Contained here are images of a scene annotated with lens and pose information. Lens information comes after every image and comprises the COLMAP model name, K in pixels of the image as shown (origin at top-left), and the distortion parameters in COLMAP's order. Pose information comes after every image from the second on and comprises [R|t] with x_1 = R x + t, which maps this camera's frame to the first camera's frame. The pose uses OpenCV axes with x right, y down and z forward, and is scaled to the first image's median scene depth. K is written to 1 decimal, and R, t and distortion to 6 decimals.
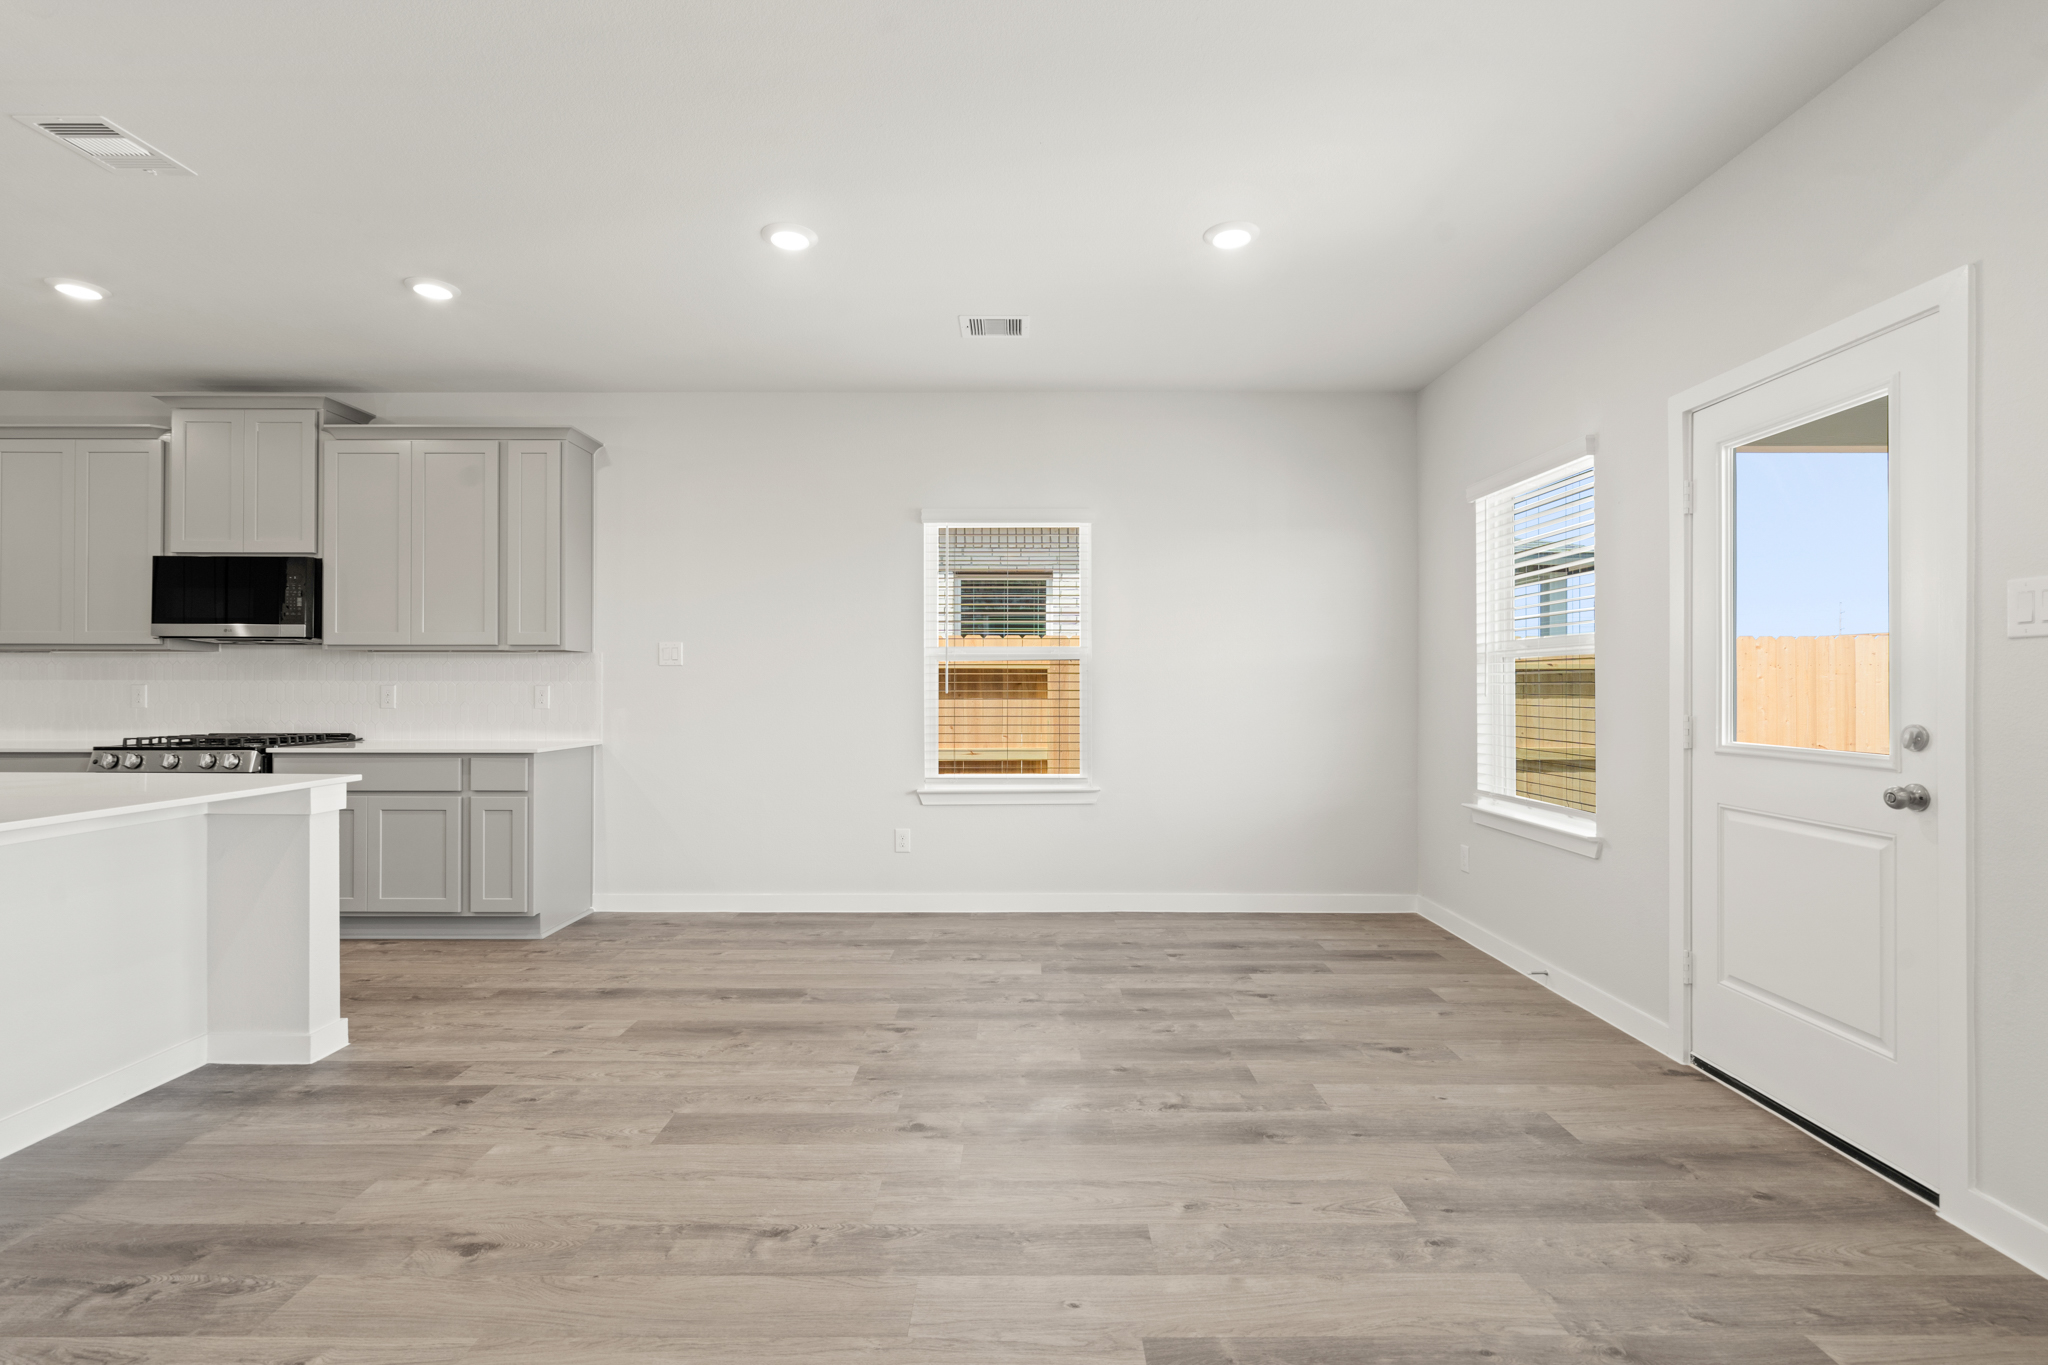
lens RADIAL K [[936.9, 0, 1019.0], [0, 936.9, 689.7], [0, 0, 1]] dist [0.001657, 0.001010]
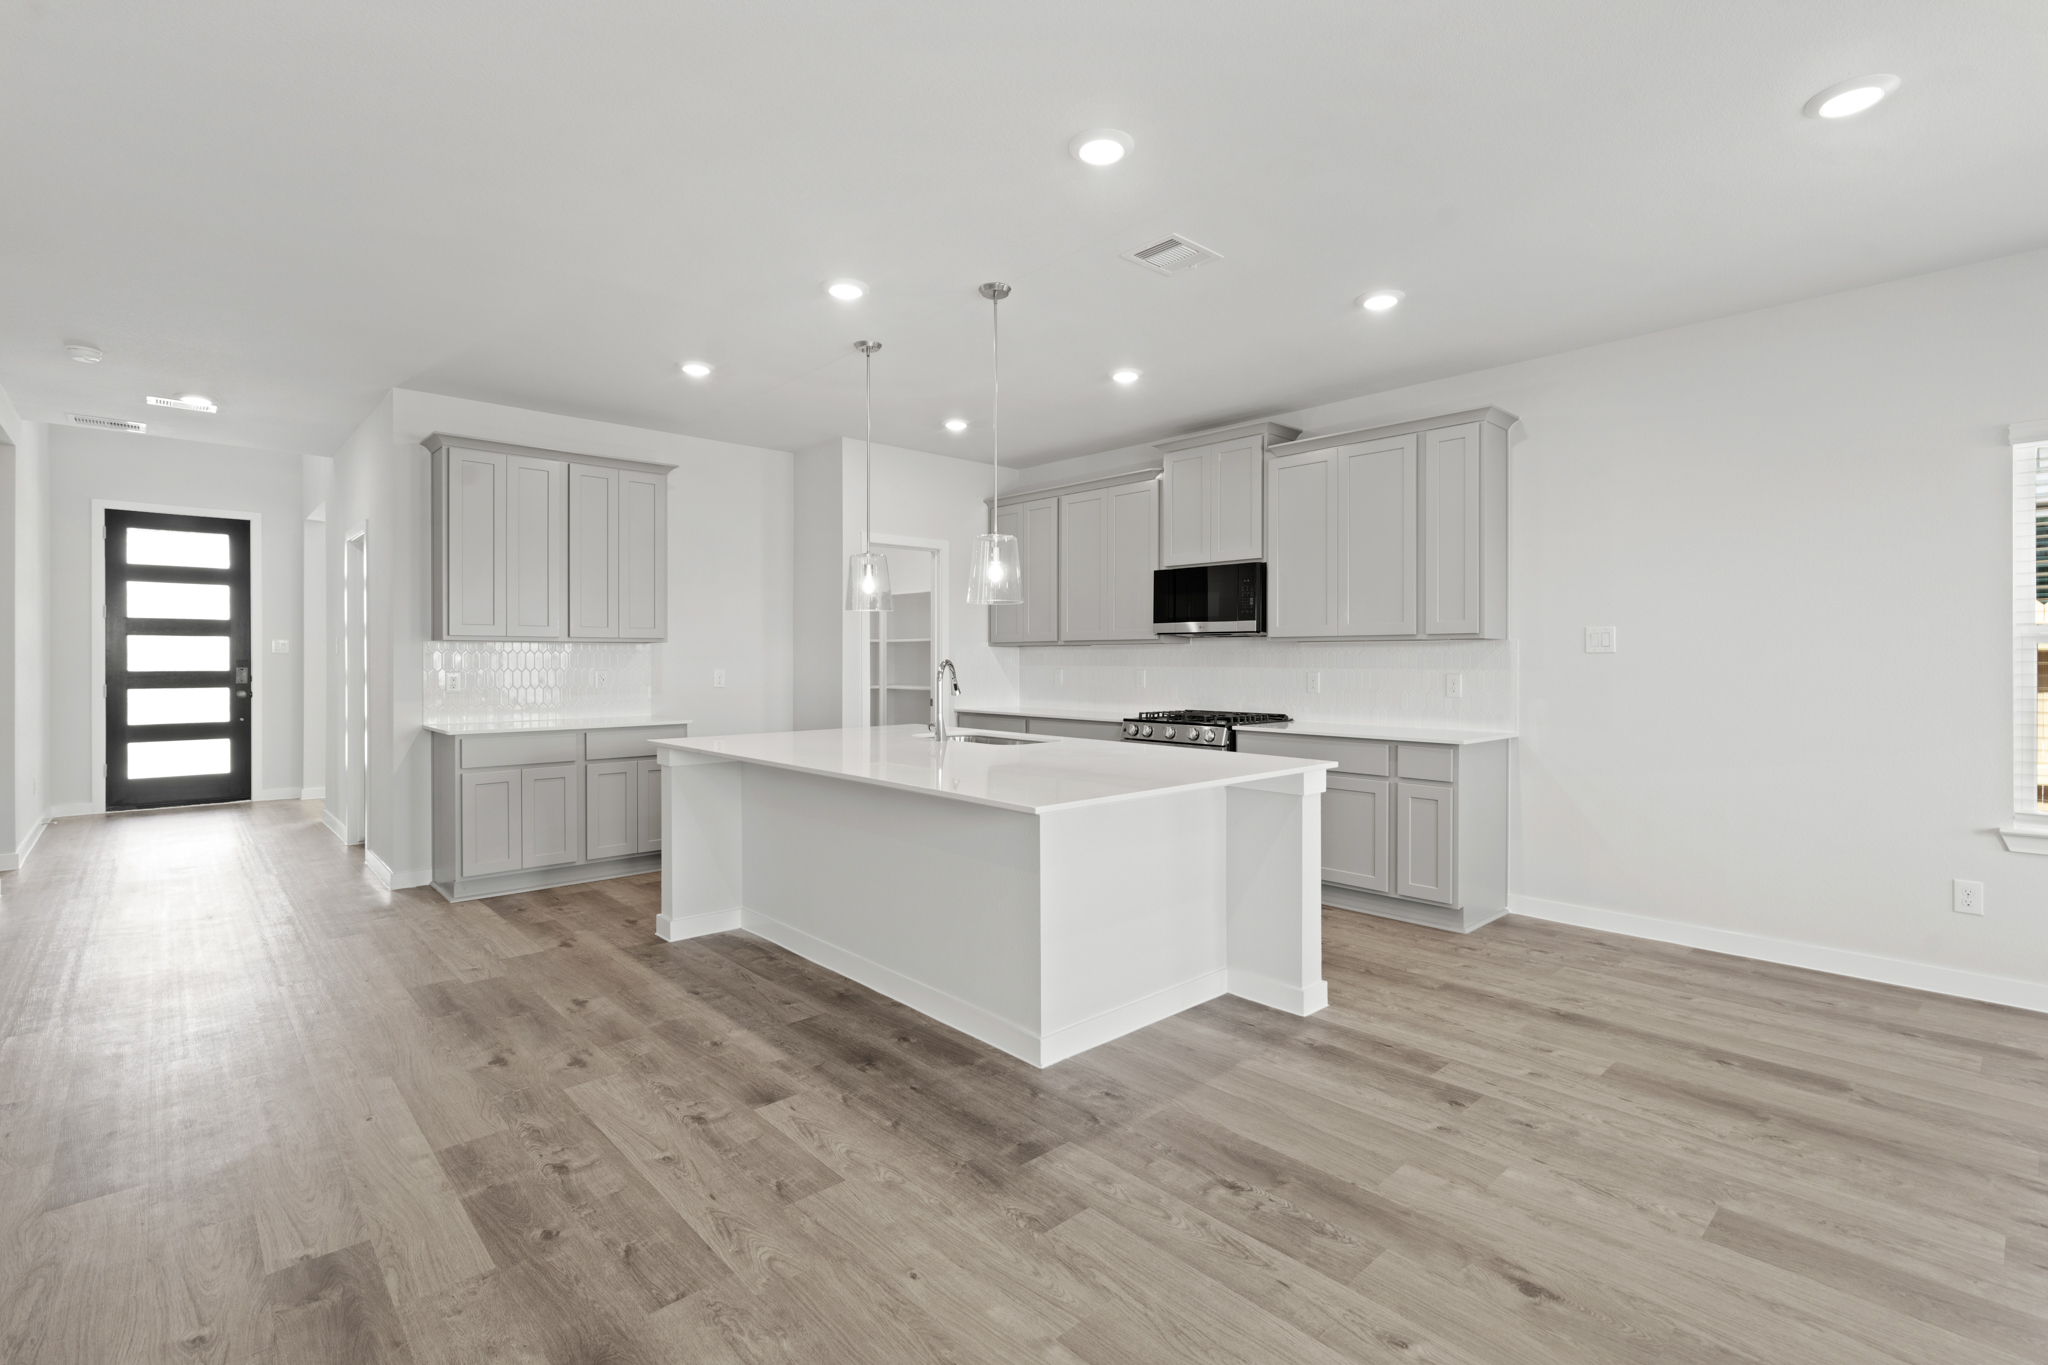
lens RADIAL K [[936.9, 0, 1017.6], [0, 936.9, 667.7], [0, 0, 1]] dist [0.001657, 0.001010]
pose [[0.683959, 0.006868, -0.729488, -0.131993], [-0.003206, 0.999974, 0.006408, -0.020180], [0.729513, -0.002044, 0.683963, -0.015007]]
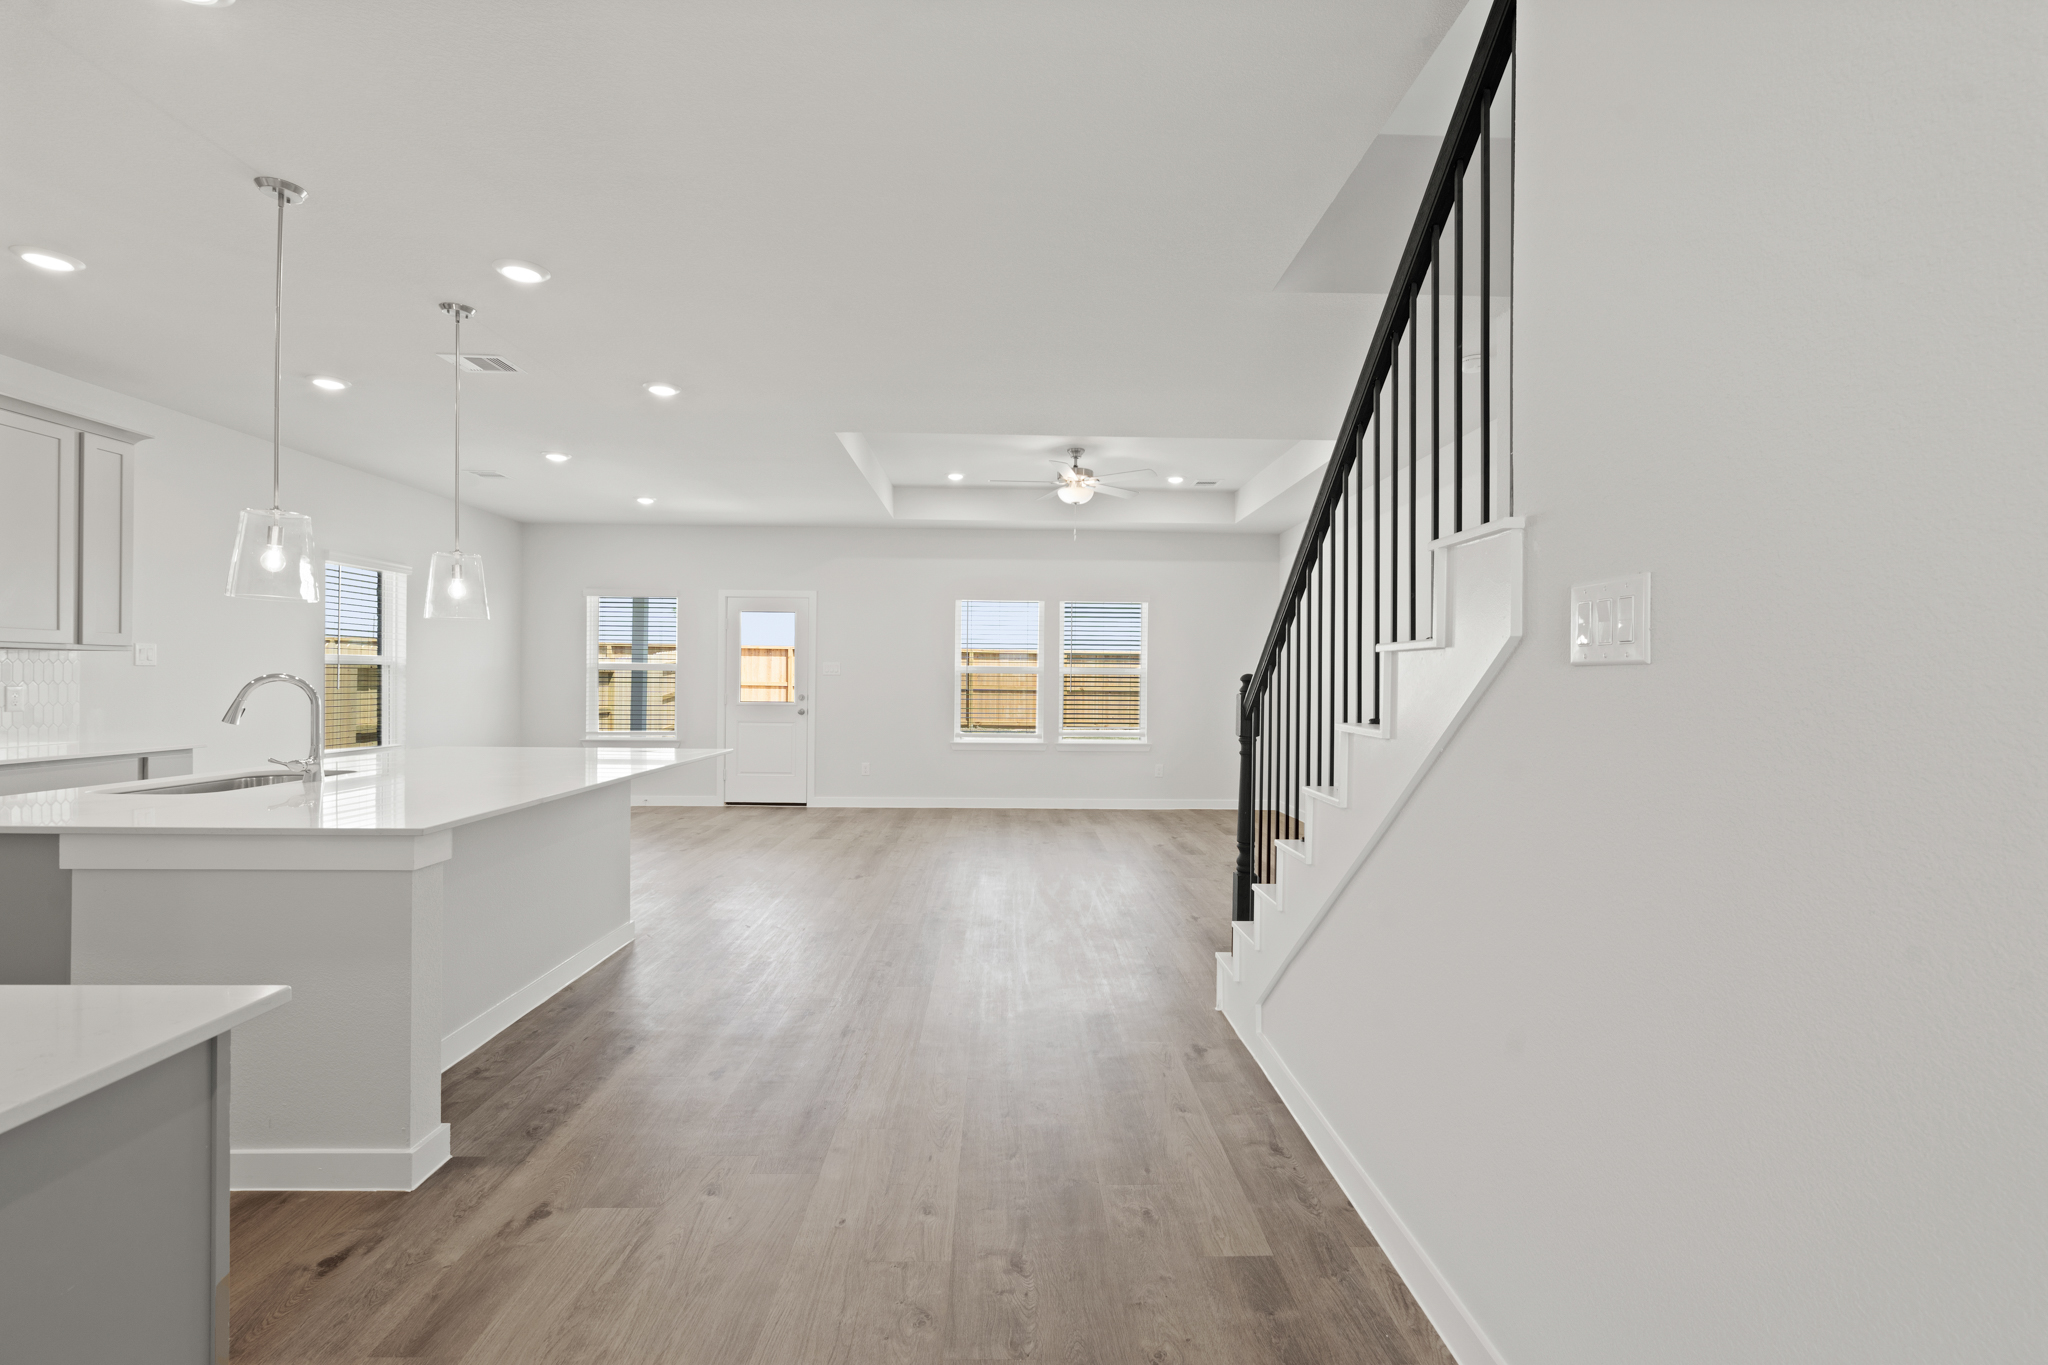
lens RADIAL K [[936.9, 0, 1024.5], [0, 936.9, 678.4], [0, 0, 1]] dist [0.001657, 0.001010]
pose [[-0.040676, 0.001959, 0.999170, -0.985539], [-0.005741, 0.999981, -0.002194, -0.021258], [-0.999156, -0.005826, -0.040664, 0.026794]]
